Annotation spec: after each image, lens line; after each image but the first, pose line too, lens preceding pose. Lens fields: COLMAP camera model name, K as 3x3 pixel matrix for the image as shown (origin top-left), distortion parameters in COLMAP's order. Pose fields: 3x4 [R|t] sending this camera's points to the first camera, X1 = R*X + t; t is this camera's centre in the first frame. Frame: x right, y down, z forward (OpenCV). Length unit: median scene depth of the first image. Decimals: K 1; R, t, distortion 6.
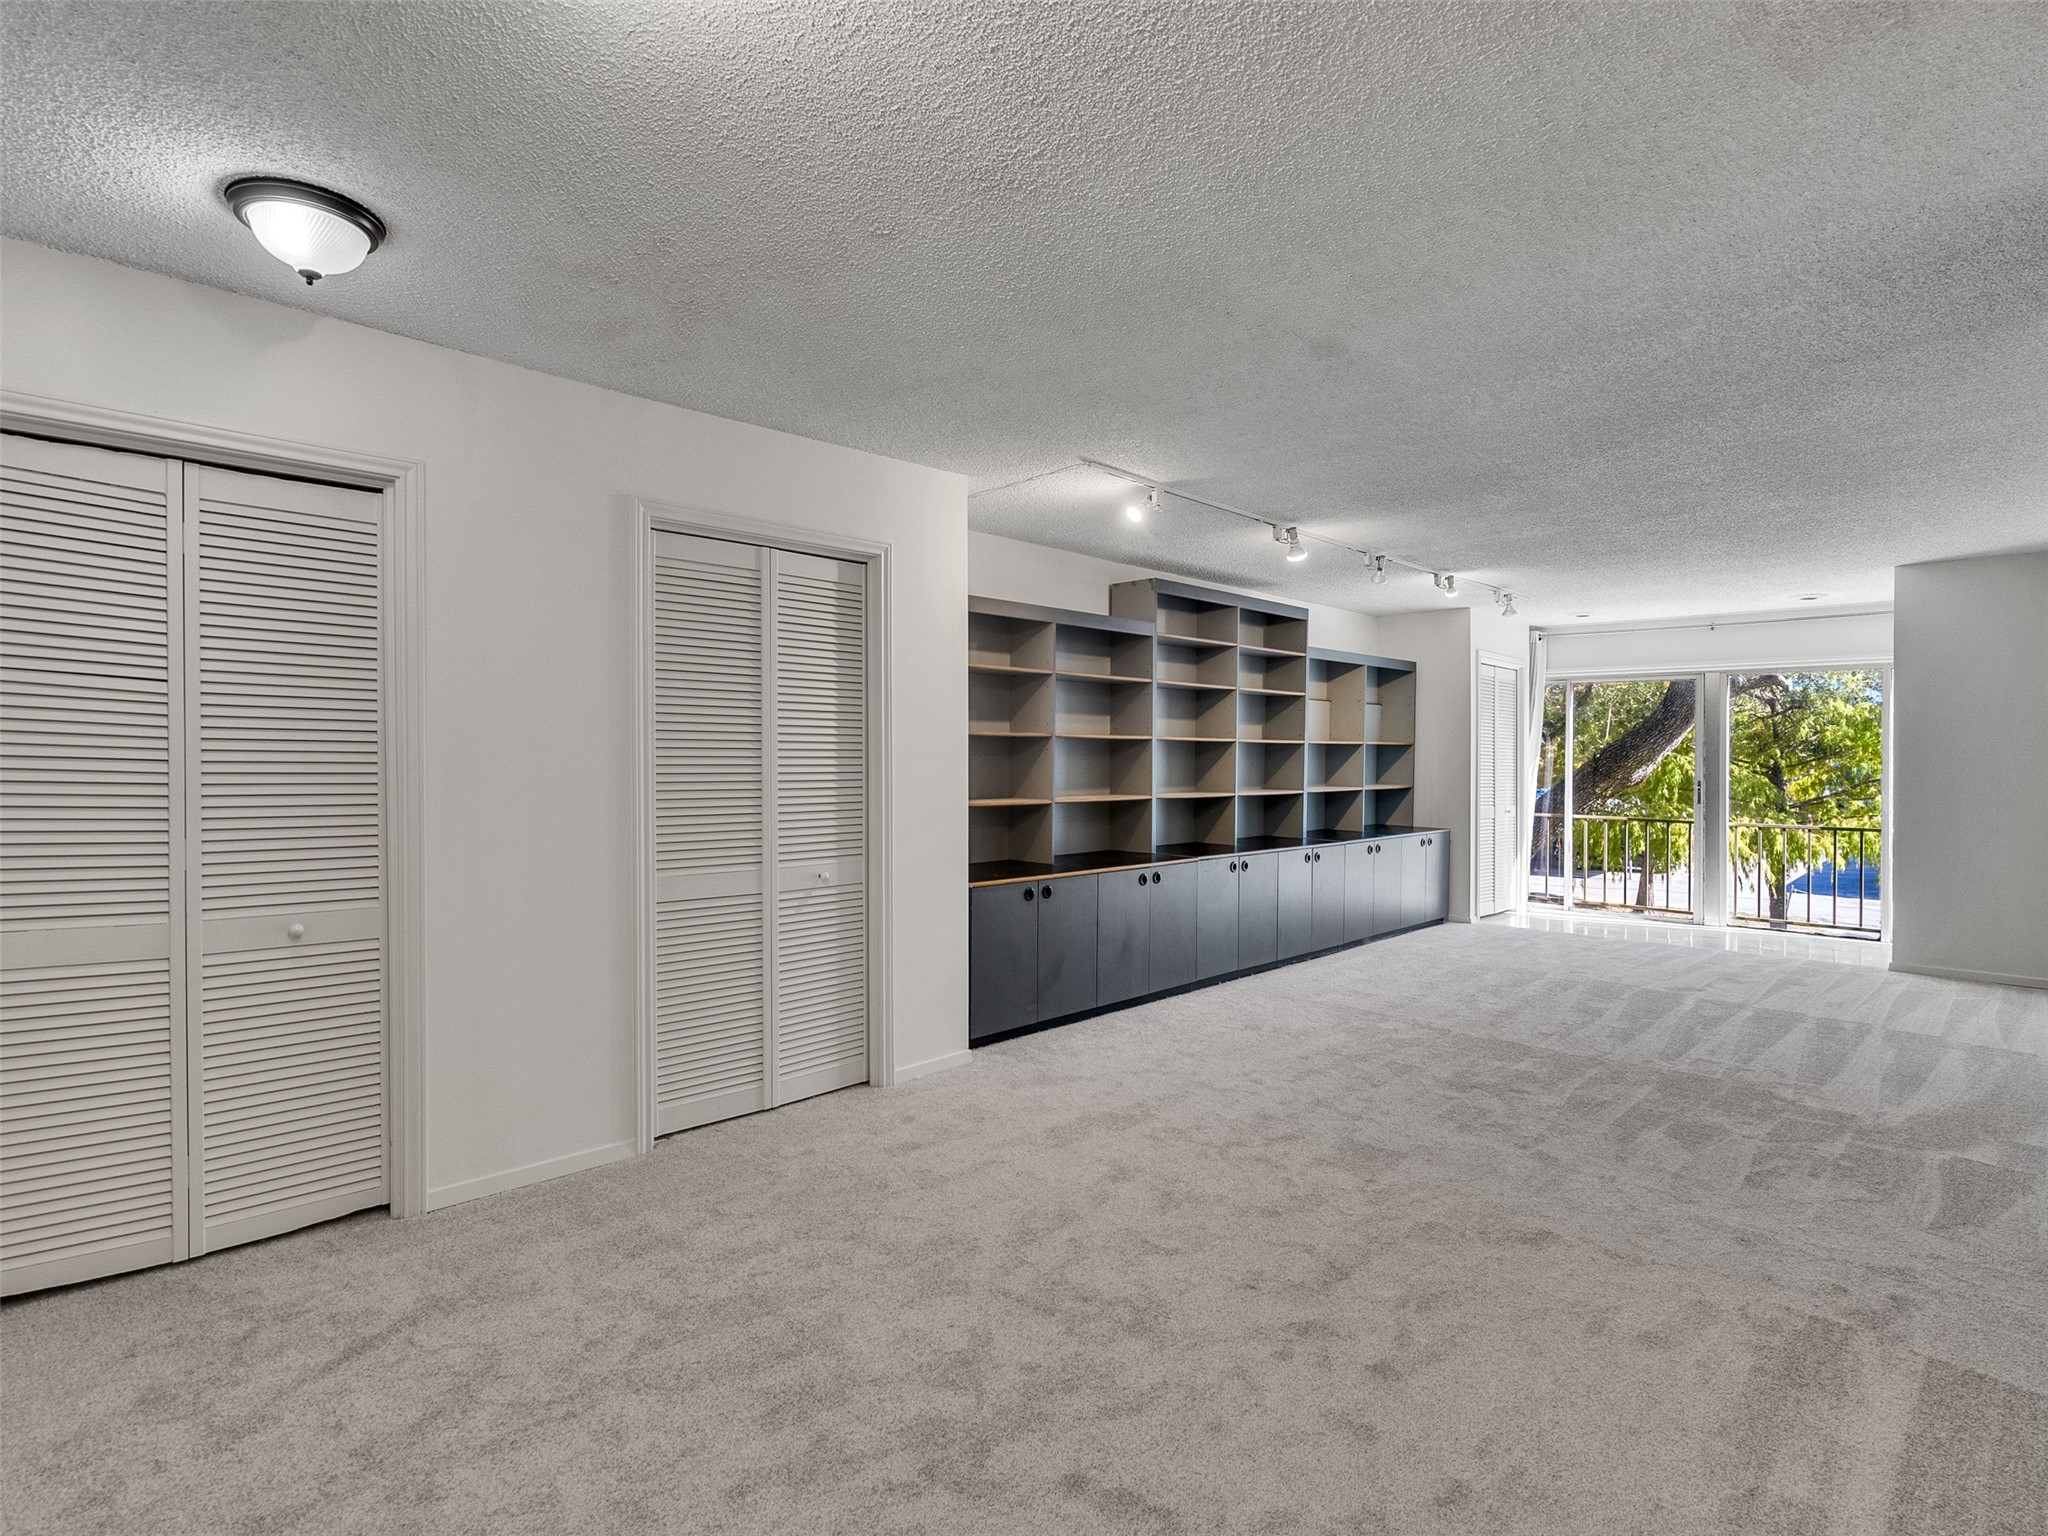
lens RADIAL K [[1057.1, 0, 978.0], [0, 1057.1, 759.9], [0, 0, 1]] dist [-0.004718, 0.000139]
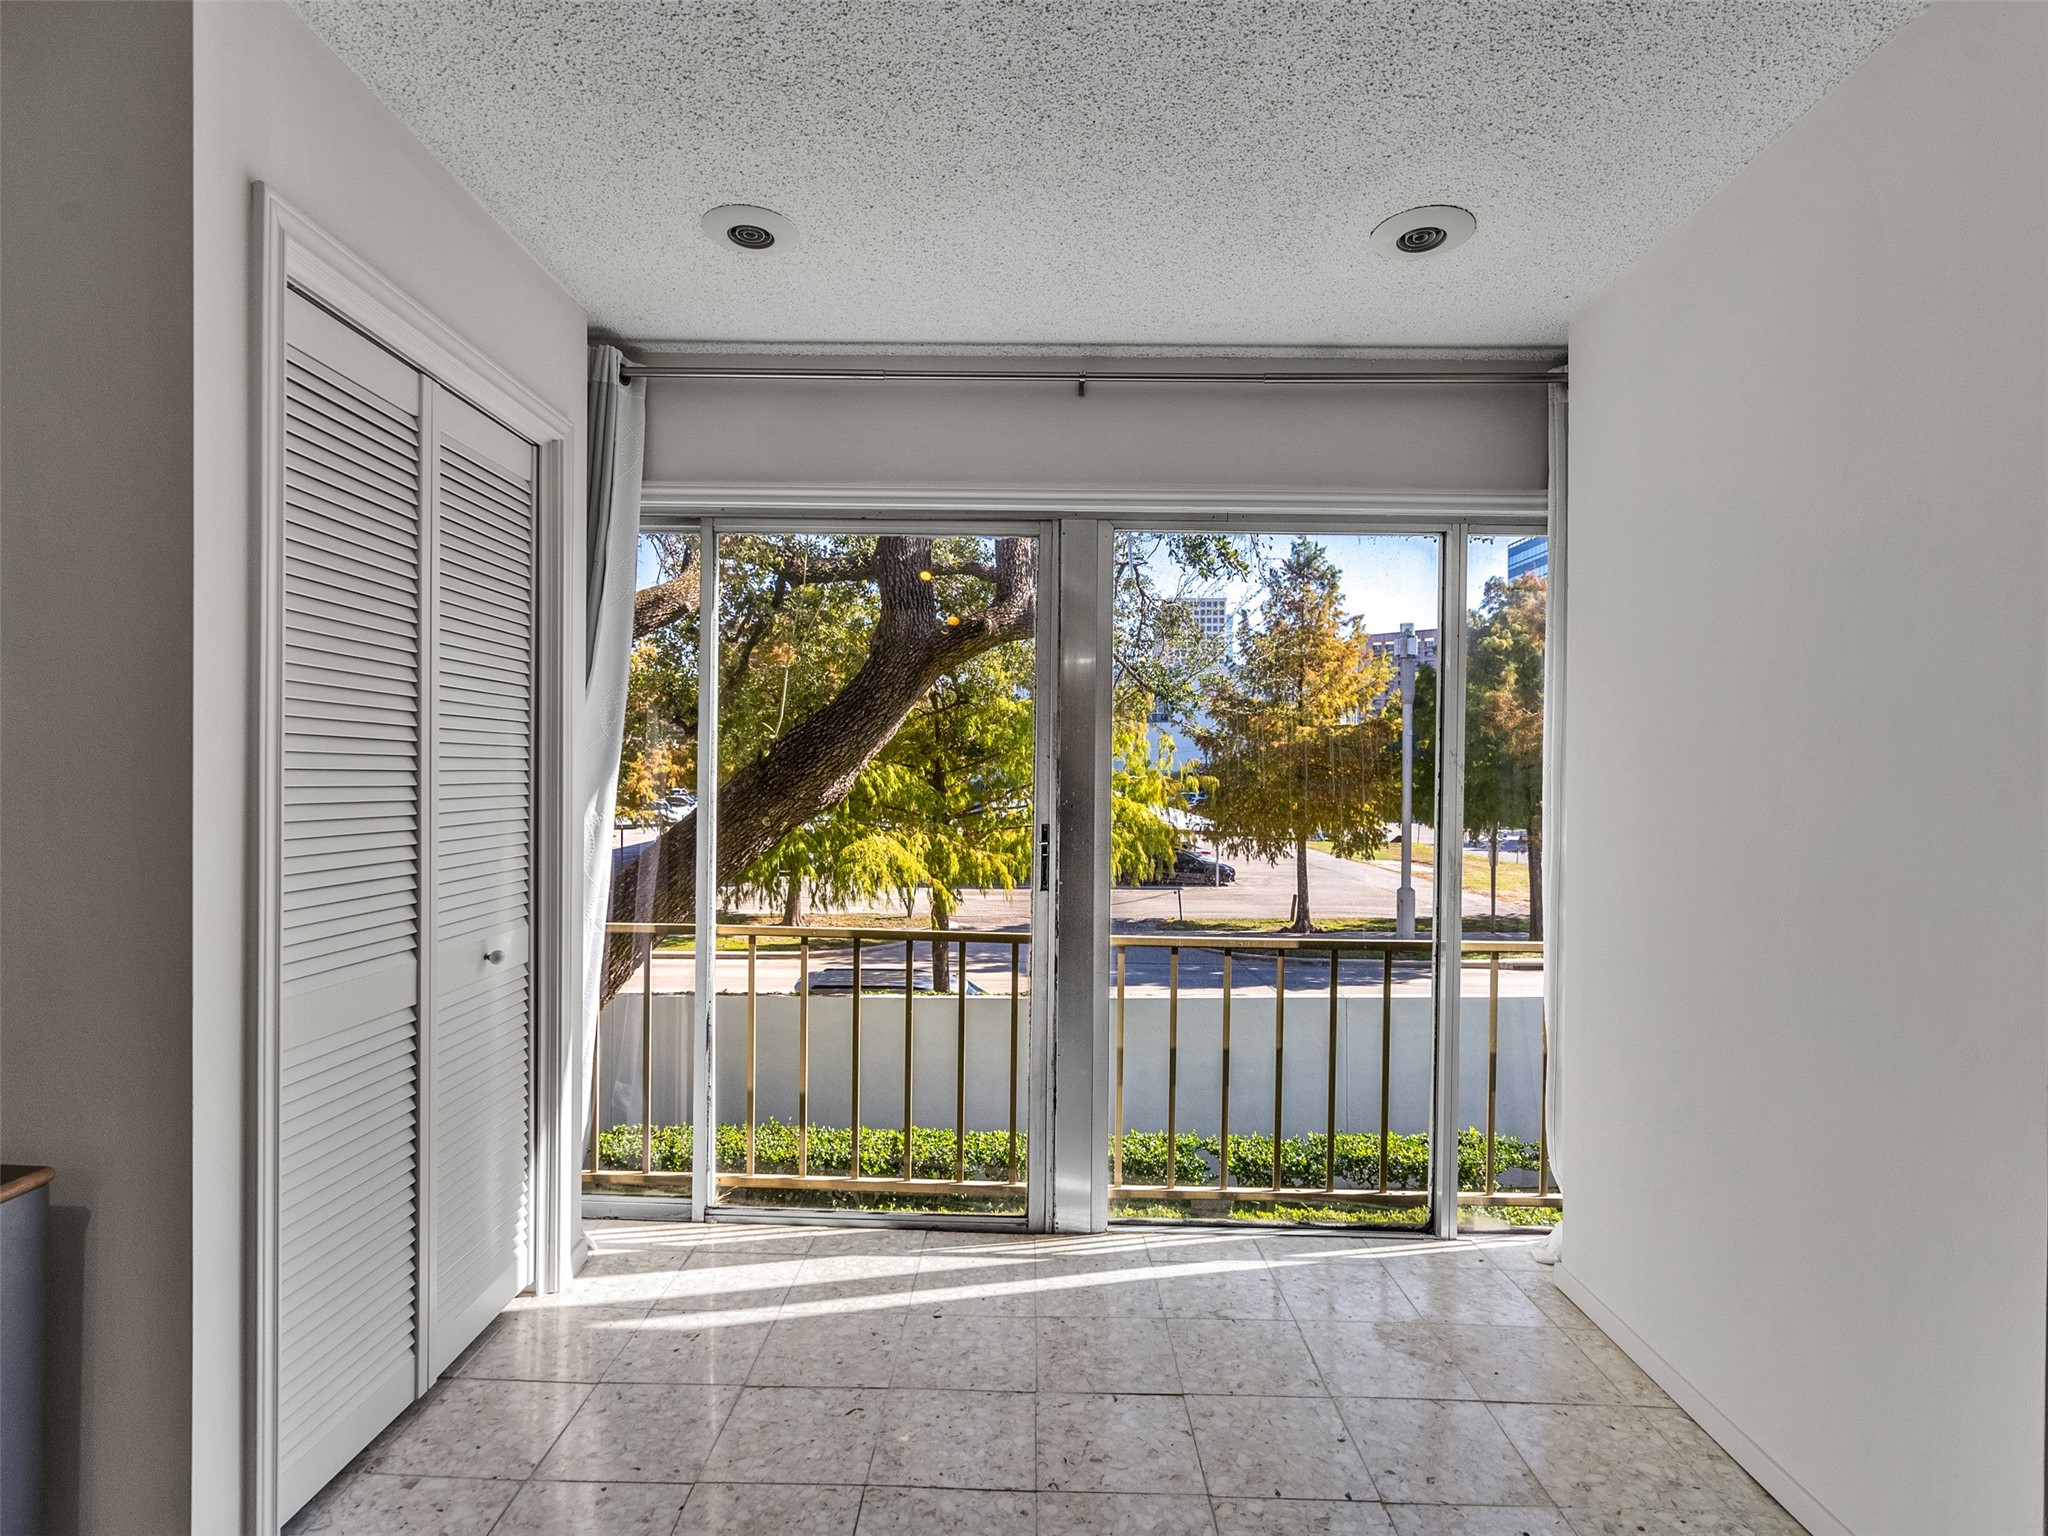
lens RADIAL K [[1057.1, 0, 1022.3], [0, 1057.1, 780.6], [0, 0, 1]] dist [-0.004718, 0.000139]
pose [[0.707569, -0.004152, 0.706632, 0.418660], [-0.011929, 0.999770, 0.017819, -0.002566], [-0.706543, -0.021038, 0.707357, 0.735750]]
